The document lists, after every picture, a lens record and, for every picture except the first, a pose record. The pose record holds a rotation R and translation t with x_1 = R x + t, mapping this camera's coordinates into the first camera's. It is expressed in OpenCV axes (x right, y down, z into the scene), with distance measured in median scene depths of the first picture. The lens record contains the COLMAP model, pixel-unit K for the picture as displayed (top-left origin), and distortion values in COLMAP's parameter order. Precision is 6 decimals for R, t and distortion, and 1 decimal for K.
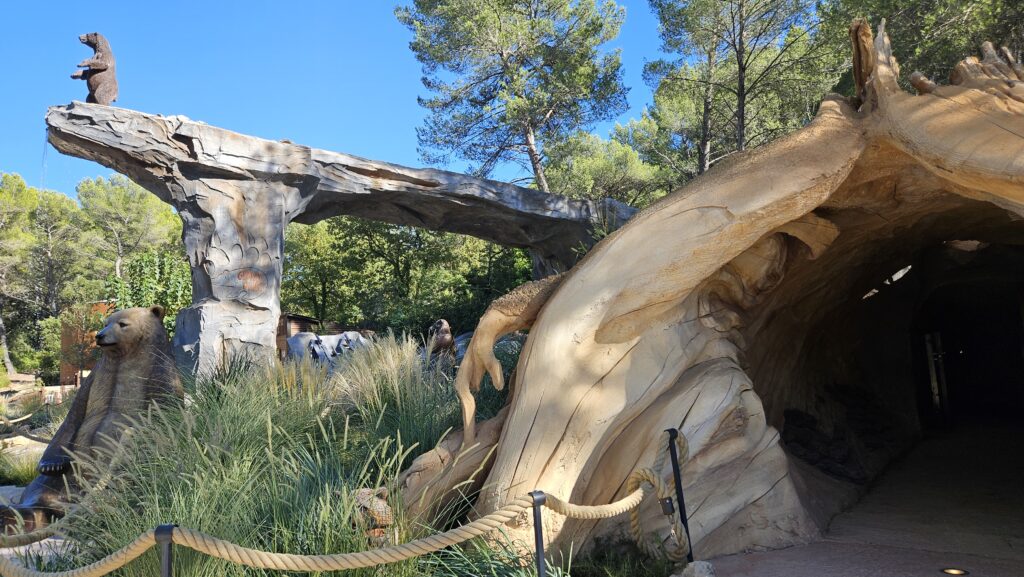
lens RADIAL K [[681.6, 0, 495.9], [0, 681.6, 289.8], [0, 0, 1]] dist [0.082836, -0.073431]
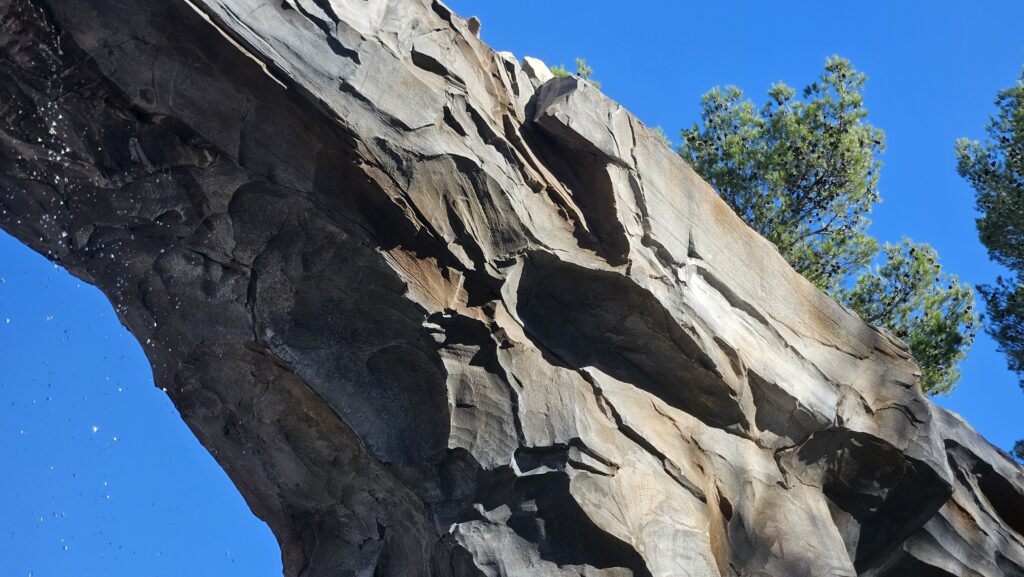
lens RADIAL K [[1967.4, 0, 512.0], [0, 1967.4, 288.5], [0, 0, 1]] dist [-0.335382, 4.127490]
pose [[0.950201, 0.157511, 0.268903, -0.601585], [-0.011846, 0.880500, -0.473898, 0.073079], [-0.311414, 0.447113, 0.838518, 0.559322]]
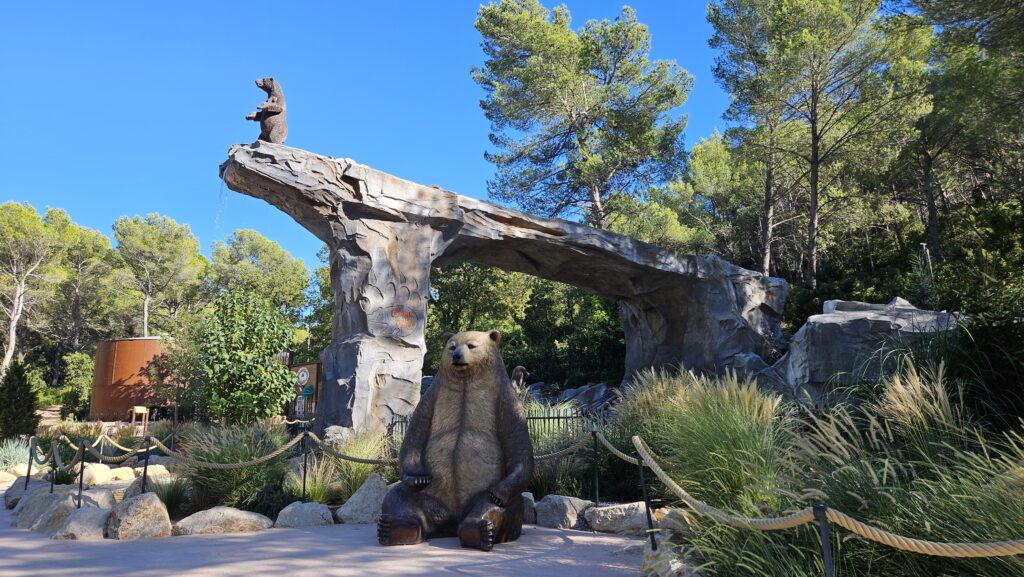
lens RADIAL K [[681.6, 0, 495.9], [0, 681.6, 289.8], [0, 0, 1]] dist [0.082836, -0.073431]
pose [[0.999016, 0.042850, 0.011401, -0.234540], [-0.041783, 0.995802, -0.081438, 0.021513], [-0.014843, 0.080882, 0.996613, -0.021416]]
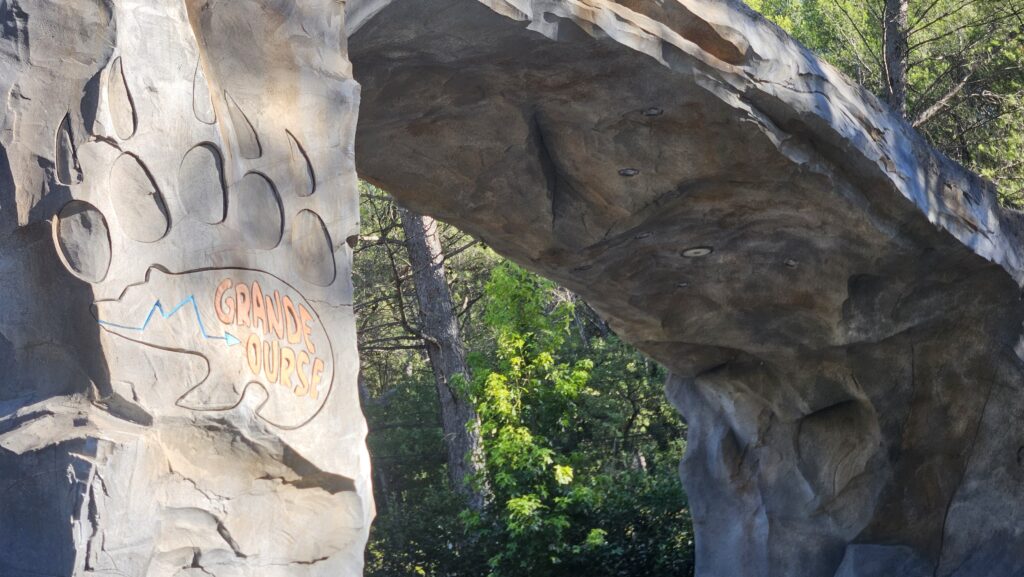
lens RADIAL K [[1967.4, 0, 512.0], [0, 1967.4, 288.5], [0, 0, 1]] dist [-0.335382, 4.127490]
pose [[0.910910, 0.108892, 0.397978, -0.522457], [-0.041470, 0.983825, -0.174268, 0.067820], [-0.410517, 0.142238, 0.900691, 0.484121]]
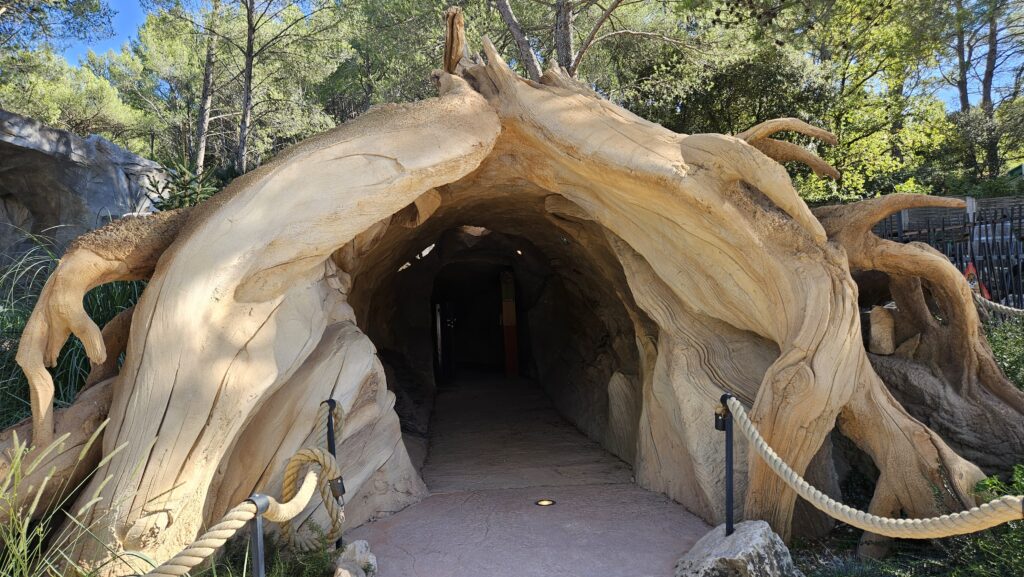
lens RADIAL K [[681.6, 0, 495.9], [0, 681.6, 289.8], [0, 0, 1]] dist [0.082836, -0.073431]
pose [[0.743938, 0.039641, 0.667071, -0.043330], [-0.069220, 0.997440, 0.017922, 0.007584], [-0.664654, -0.059508, 0.744778, 0.050852]]
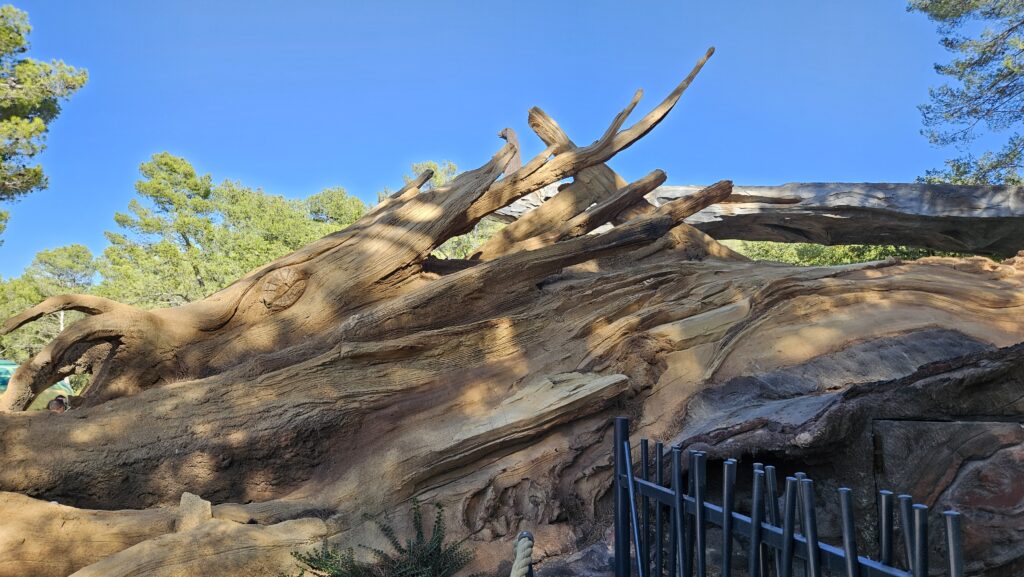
lens RADIAL K [[684.2, 0, 506.7], [0, 684.2, 294.8], [0, 0, 1]] dist [0.081837, -0.080438]
pose [[0.653411, -0.020803, -0.756717, 0.419036], [0.033012, 0.999454, 0.001029, -0.051713], [0.756283, -0.025653, 0.653741, 0.132175]]
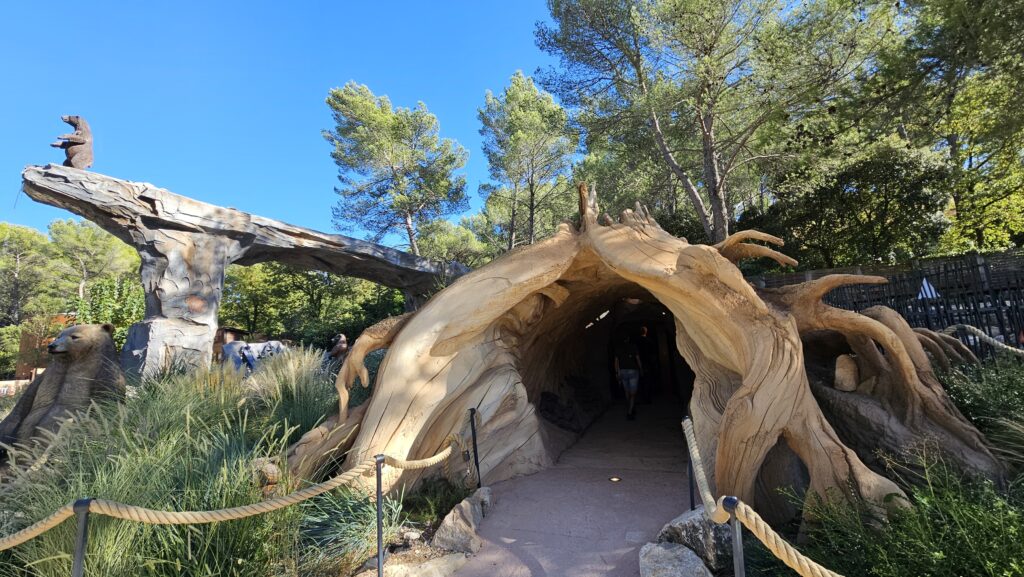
lens RADIAL K [[421.7, 0, 514.4], [0, 421.7, 286.9], [0, 0, 1]] dist [-0.001265, 0.000504]
pose [[0.954502, 0.049165, 0.294122, 0.008769], [-0.029119, 0.996969, -0.072151, -0.005347], [-0.296778, 0.060303, 0.953041, -0.007453]]
